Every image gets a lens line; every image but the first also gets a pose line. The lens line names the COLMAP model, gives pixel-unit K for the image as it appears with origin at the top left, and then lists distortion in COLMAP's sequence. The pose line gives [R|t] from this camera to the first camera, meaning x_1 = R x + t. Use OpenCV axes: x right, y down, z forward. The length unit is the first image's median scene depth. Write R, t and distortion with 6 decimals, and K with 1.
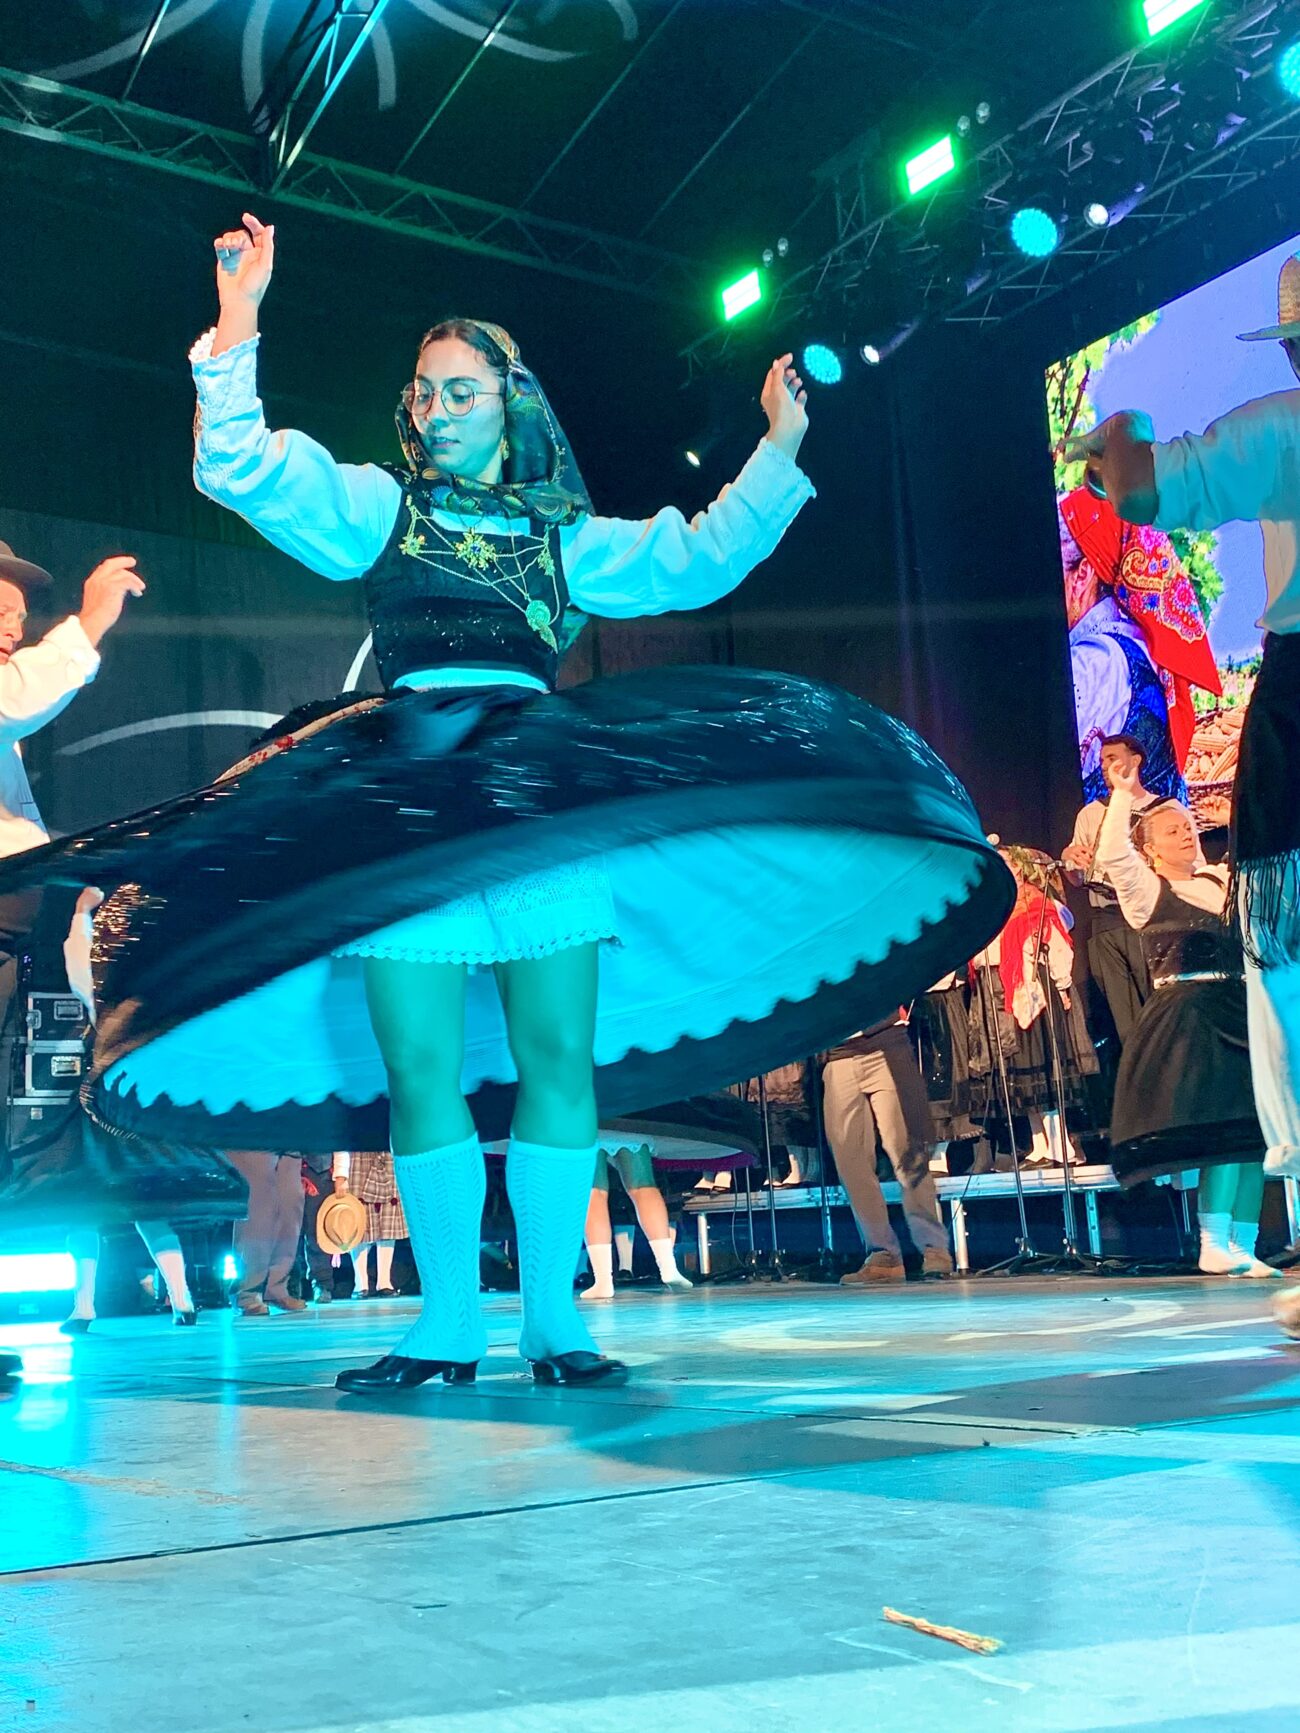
lens RADIAL K [[2030.7, 0, 616.4], [0, 2030.7, 868.0], [0, 0, 1]] dist [0.083023, -0.051979]
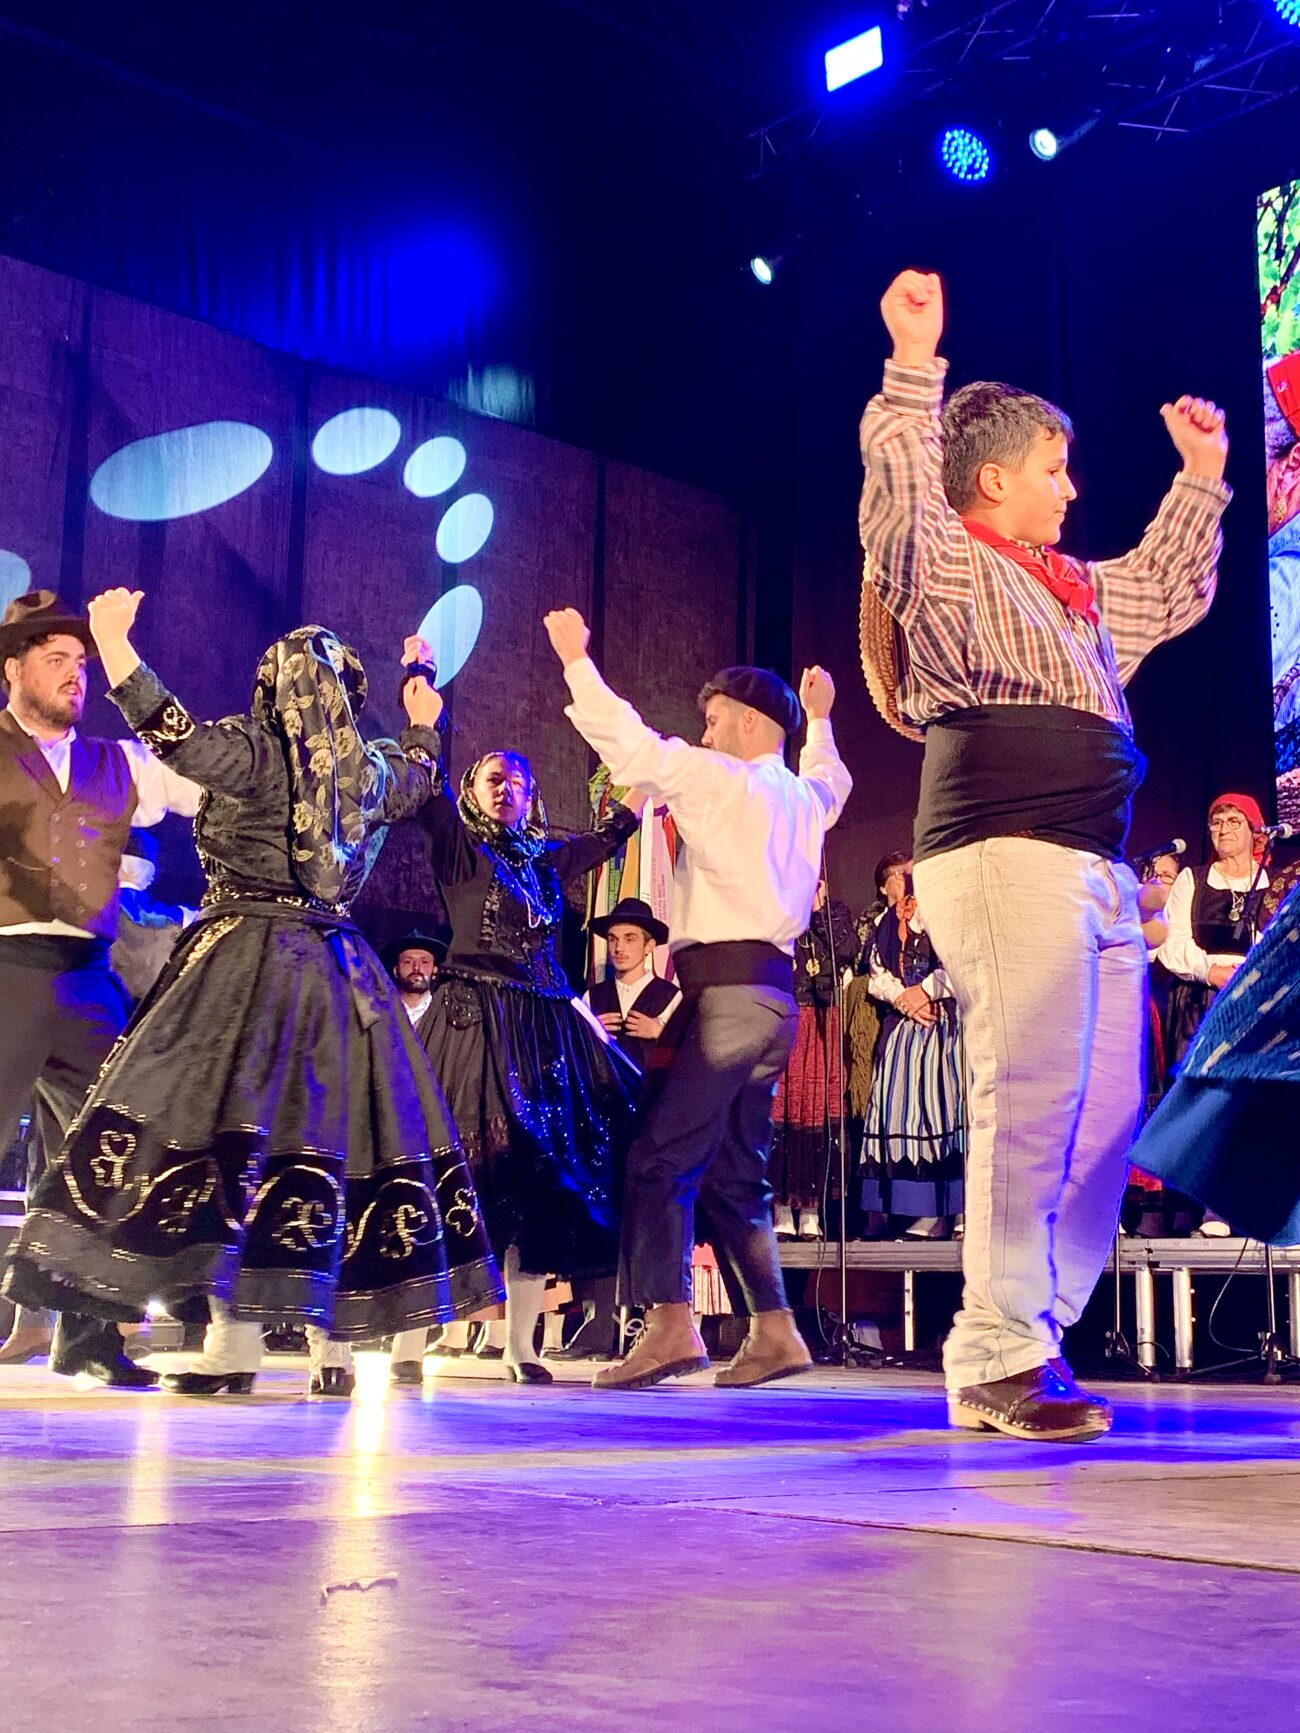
lens RADIAL K [[2296.9, 0, 650.0], [0, 2296.9, 866.5], [0, 0, 1]] dist [0.137364, -0.376141]
pose [[0.987673, 0.093479, 0.125555, -0.103661], [-0.092043, 0.995606, -0.017203, 0.042583], [-0.126612, 0.005435, 0.991937, 0.178359]]
